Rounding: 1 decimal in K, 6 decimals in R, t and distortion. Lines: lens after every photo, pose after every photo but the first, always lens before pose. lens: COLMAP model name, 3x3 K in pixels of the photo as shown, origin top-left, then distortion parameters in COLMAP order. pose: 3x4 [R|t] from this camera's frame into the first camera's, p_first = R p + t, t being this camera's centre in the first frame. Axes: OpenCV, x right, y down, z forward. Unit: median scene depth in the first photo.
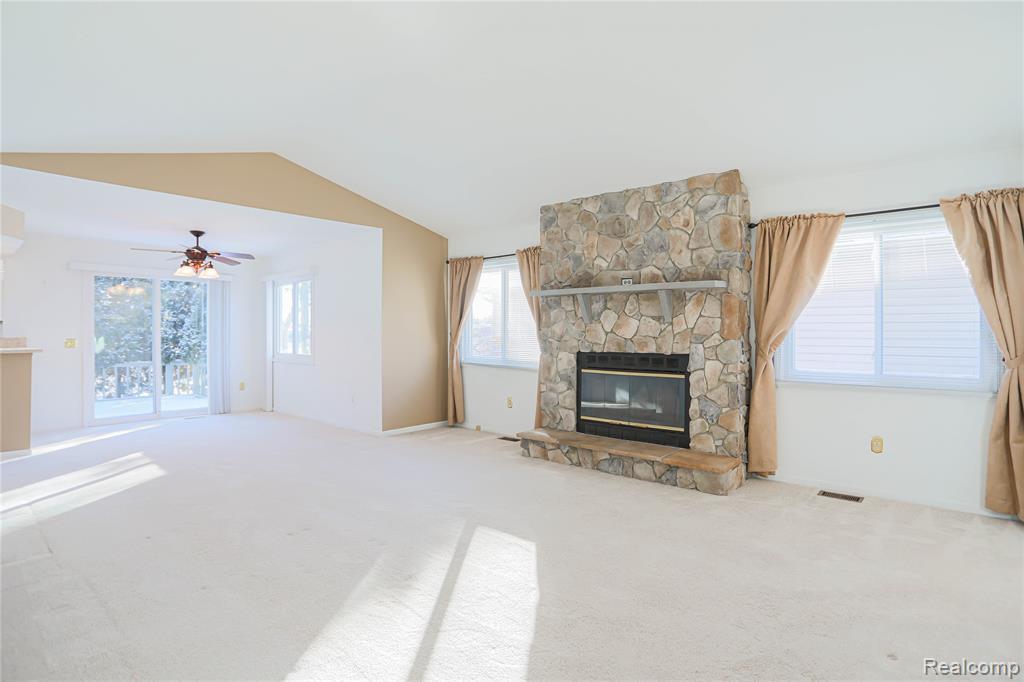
lens RADIAL K [[531.9, 0, 526.8], [0, 531.9, 328.1], [0, 0, 1]] dist [-0.065251, 0.024909]
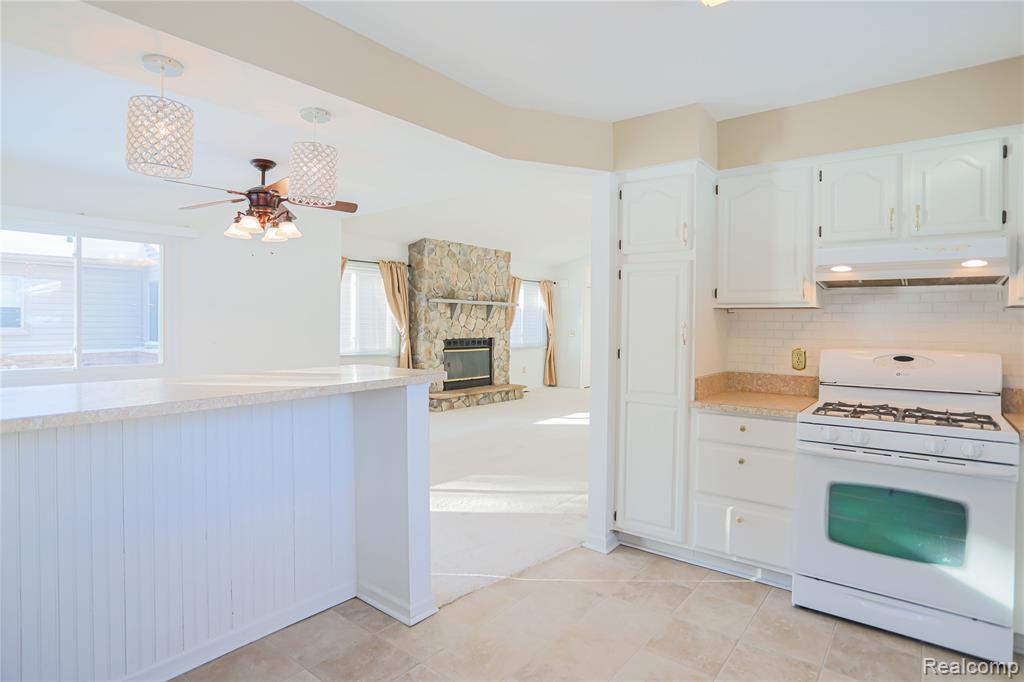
lens RADIAL K [[531.9, 0, 526.8], [0, 531.9, 328.1], [0, 0, 1]] dist [-0.065251, 0.024909]
pose [[-0.046676, -0.008822, 0.998871, -1.552249], [-0.015352, 0.999849, 0.008113, -0.004525], [-0.998792, -0.014956, -0.046805, 0.879171]]
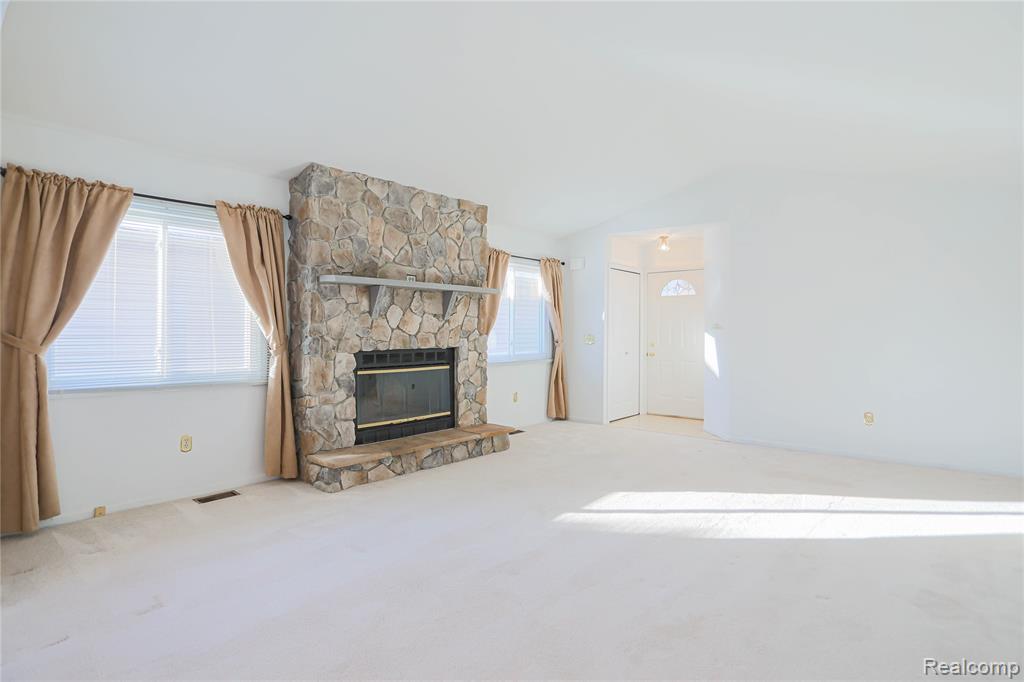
lens RADIAL K [[531.9, 0, 526.8], [0, 531.9, 328.1], [0, 0, 1]] dist [-0.065251, 0.024909]
pose [[-0.012266, 0.004420, 0.999915, -0.802675], [-0.005793, 0.999973, -0.004491, 0.009775], [-0.999908, -0.005848, -0.012240, 0.778431]]
